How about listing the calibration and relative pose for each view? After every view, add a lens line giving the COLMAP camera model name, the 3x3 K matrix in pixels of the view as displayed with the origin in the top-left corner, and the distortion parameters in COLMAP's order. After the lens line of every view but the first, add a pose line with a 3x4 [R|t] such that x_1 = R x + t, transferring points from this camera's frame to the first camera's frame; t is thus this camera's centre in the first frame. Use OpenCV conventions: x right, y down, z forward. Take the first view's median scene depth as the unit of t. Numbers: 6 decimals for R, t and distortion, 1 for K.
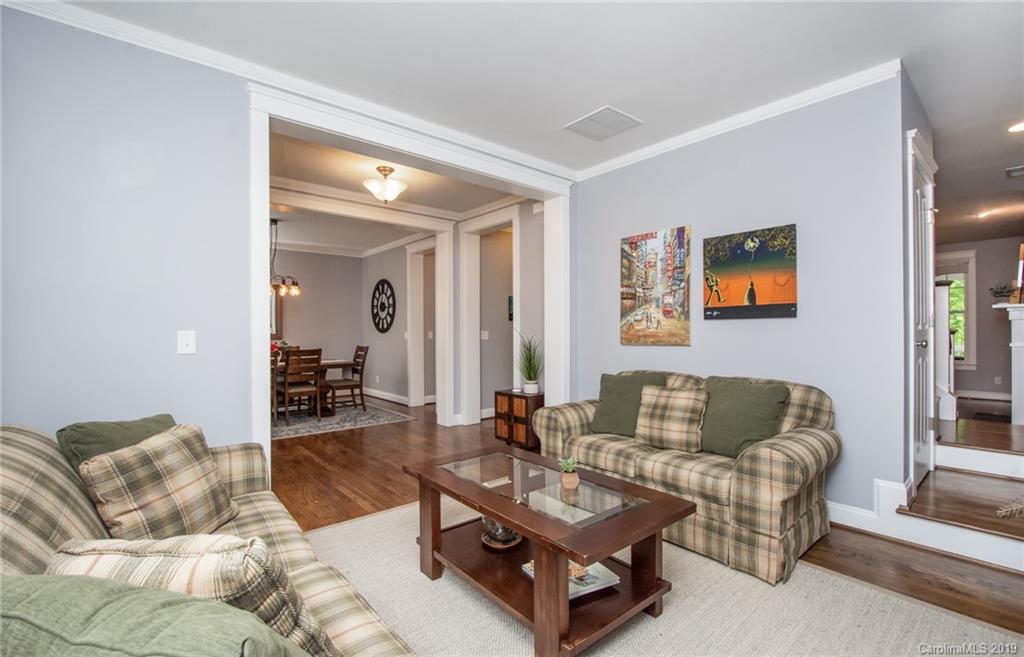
lens RADIAL K [[464.9, 0, 511.4], [0, 464.9, 327.9], [0, 0, 1]] dist [0.030784, 0.000148]
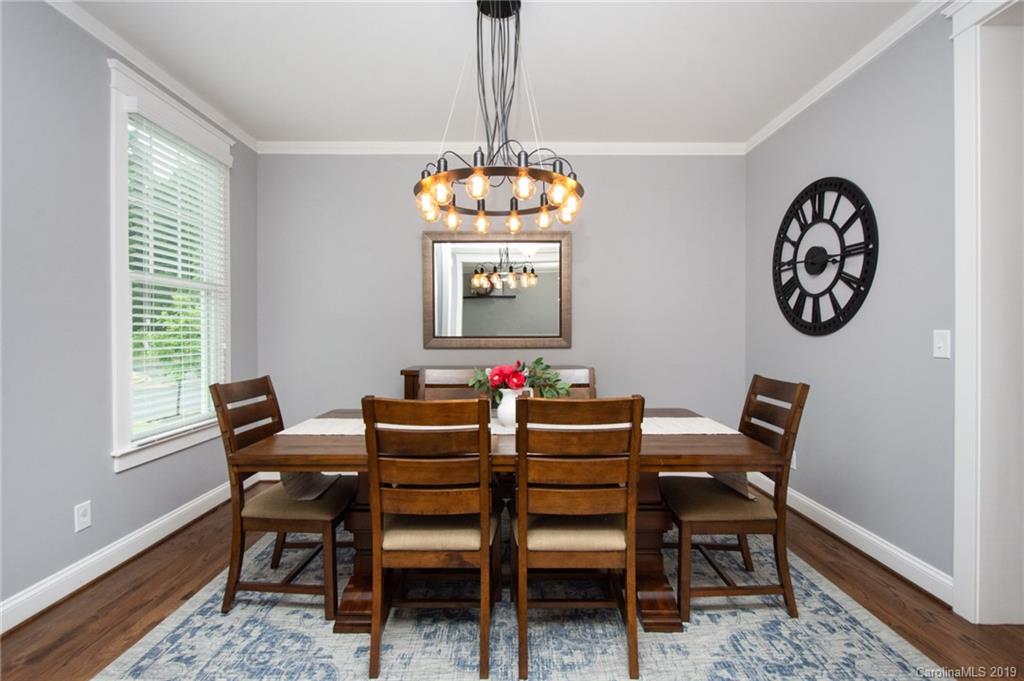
lens RADIAL K [[465.9, 0, 511.9], [0, 465.9, 337.0], [0, 0, 1]] dist [-0.003070, 0.000711]
pose [[0.770273, 0.007857, -0.637666, -0.232152], [-0.000910, 0.999937, 0.011222, 0.008373], [0.637714, -0.008064, 0.770231, 0.594312]]
